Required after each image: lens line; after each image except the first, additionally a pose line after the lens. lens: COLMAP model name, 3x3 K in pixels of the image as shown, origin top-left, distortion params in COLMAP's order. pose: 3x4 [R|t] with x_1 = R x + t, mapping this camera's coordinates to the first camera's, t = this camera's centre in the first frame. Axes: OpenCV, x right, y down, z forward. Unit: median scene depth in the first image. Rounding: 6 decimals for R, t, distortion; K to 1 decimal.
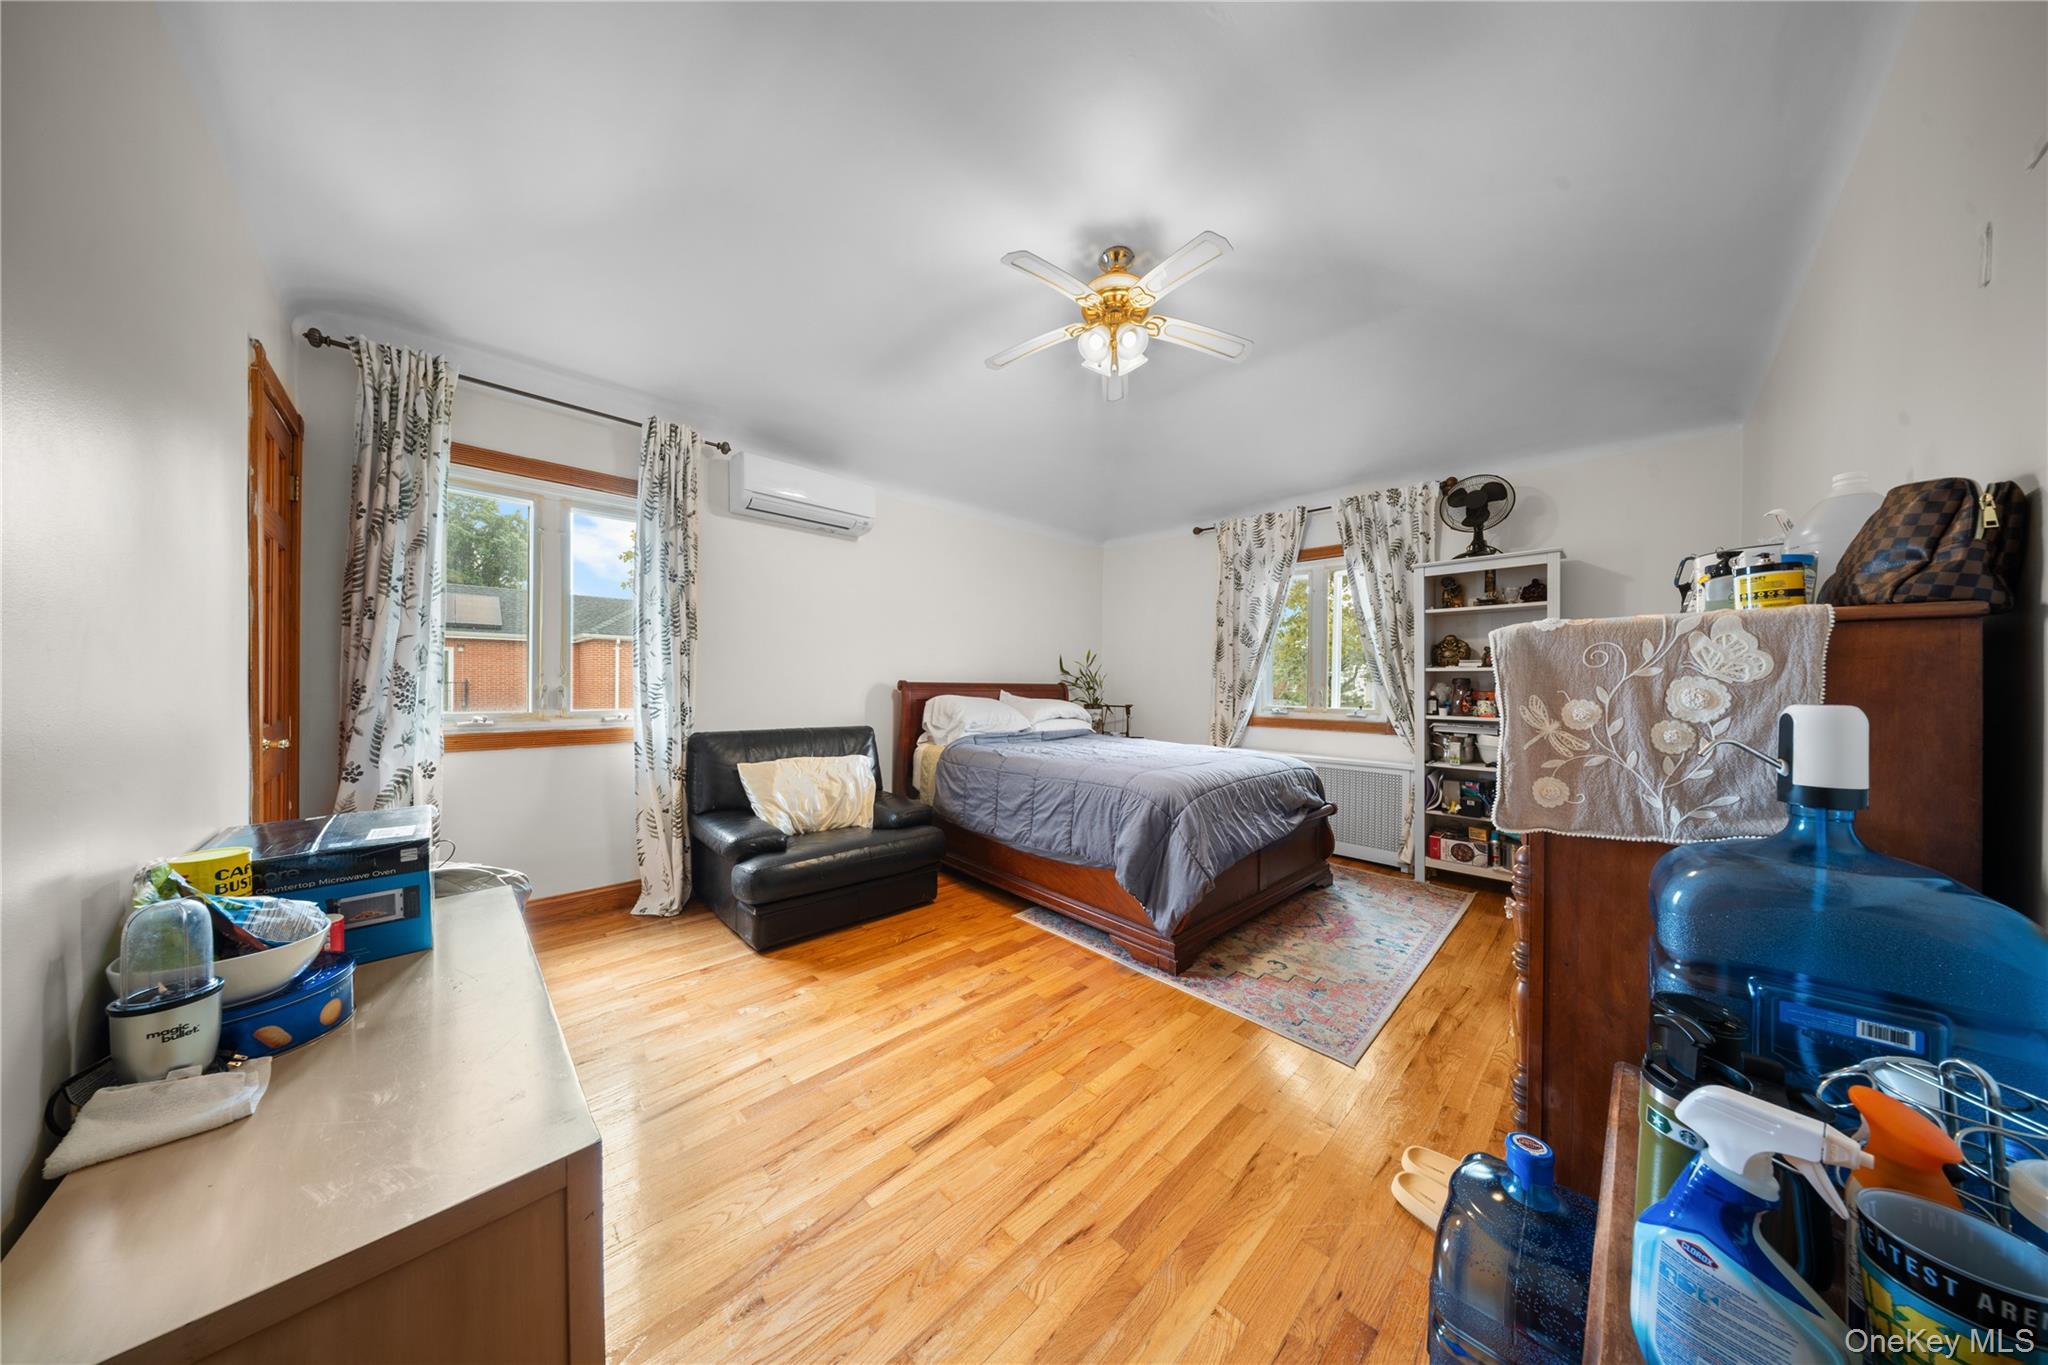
lens RADIAL K [[603.3, 0, 1029.2], [0, 603.3, 682.9], [0, 0, 1]] dist [0.011376, -0.000007]
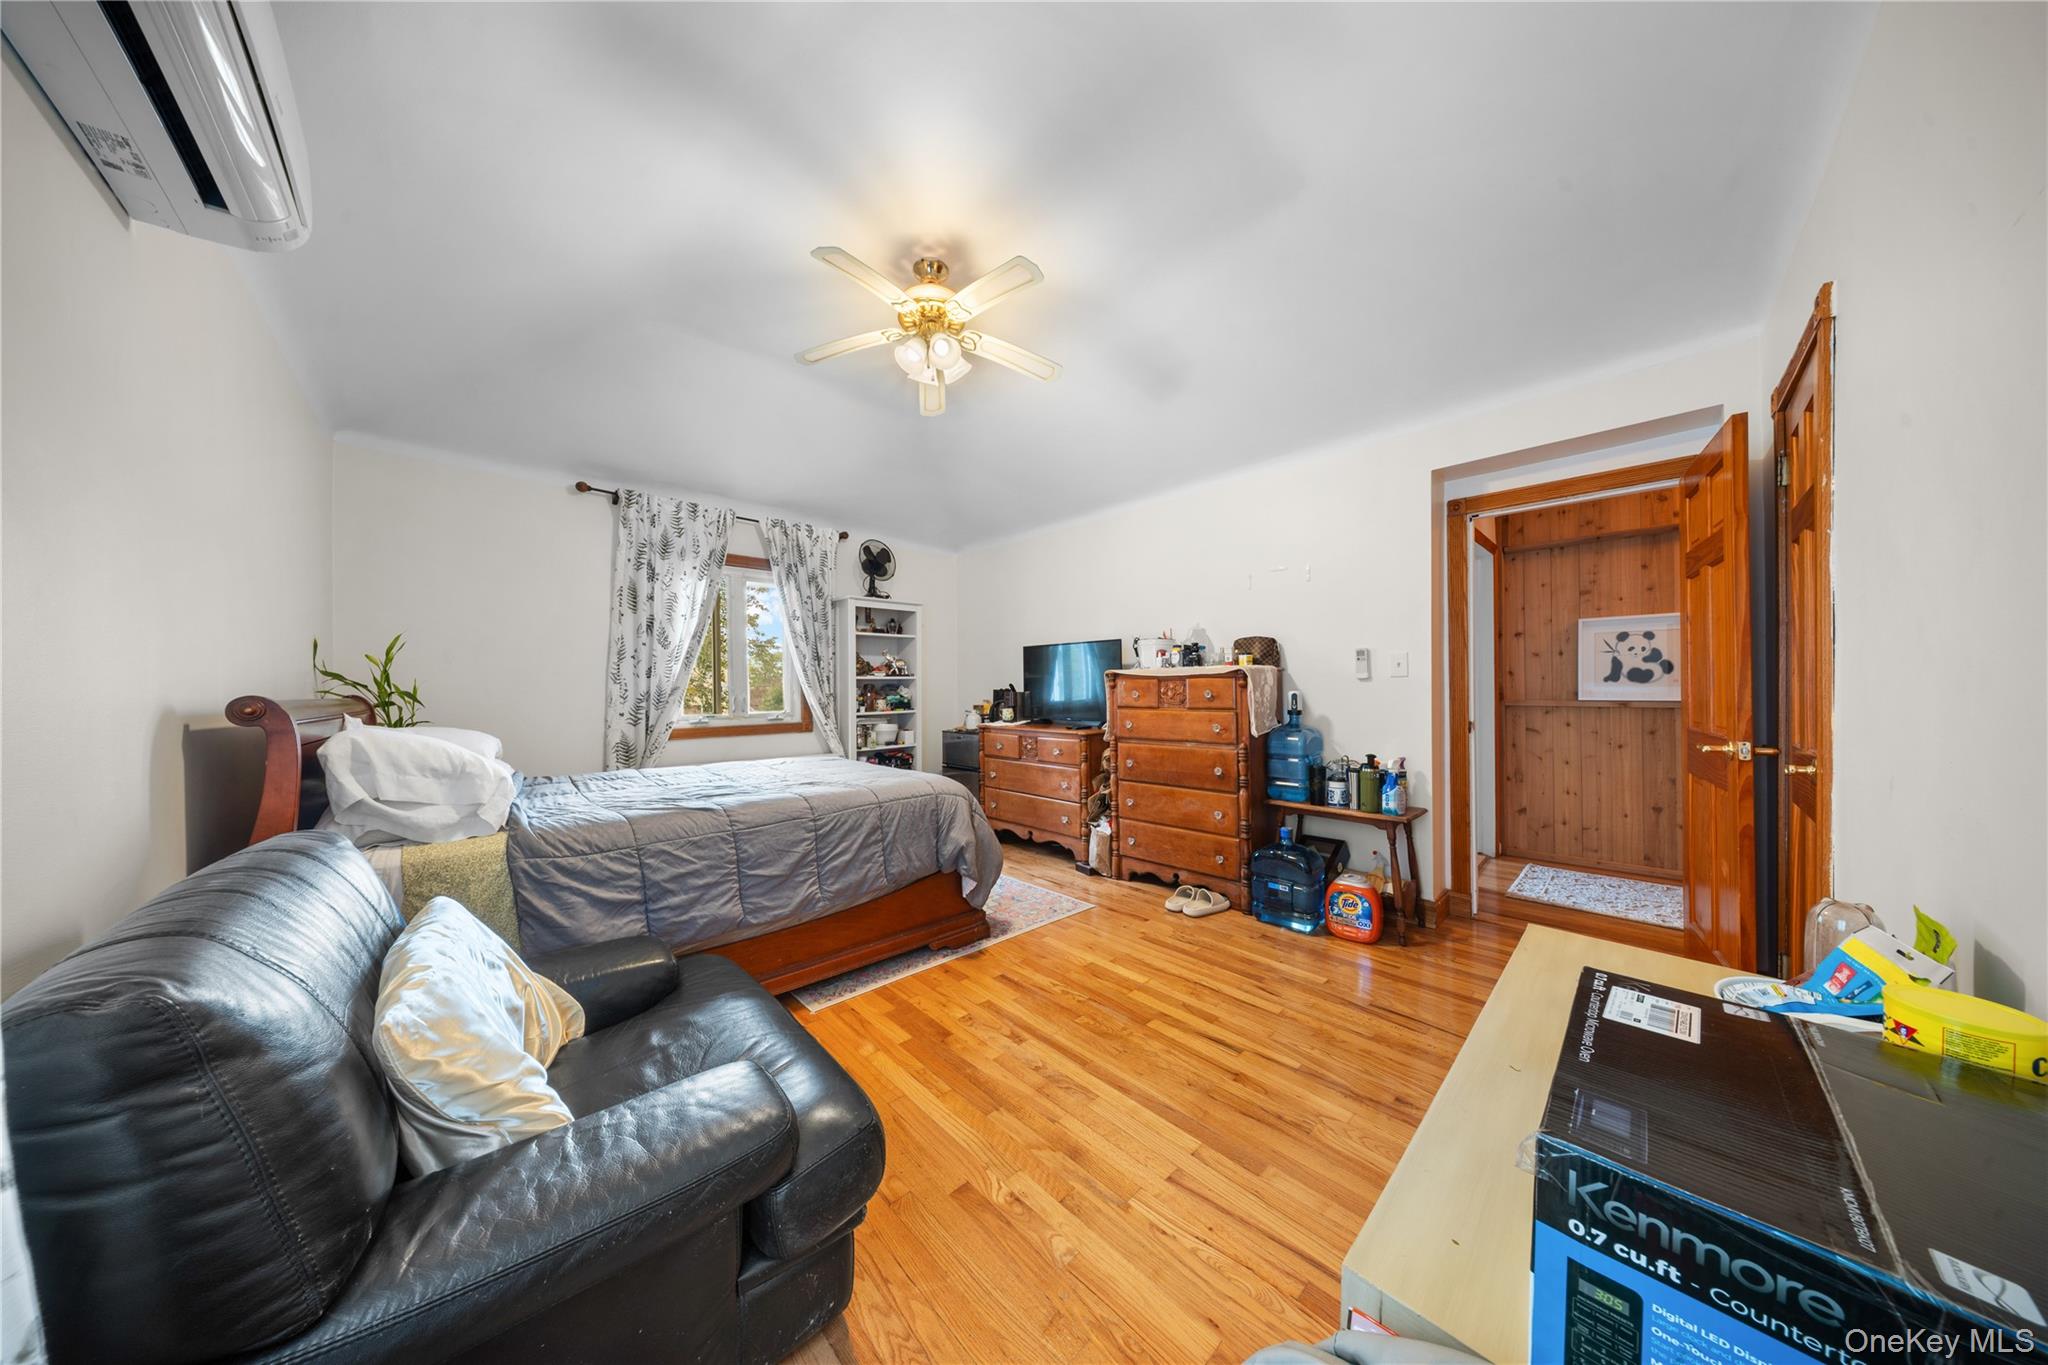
lens RADIAL K [[603.3, 0, 1028.1], [0, 603.3, 684.2], [0, 0, 1]] dist [0.011376, -0.000007]
pose [[0.012333, -0.002118, 0.999922, -0.652561], [0.009787, 0.999950, 0.001997, -0.007868], [-0.999876, 0.009761, 0.012353, 0.630078]]
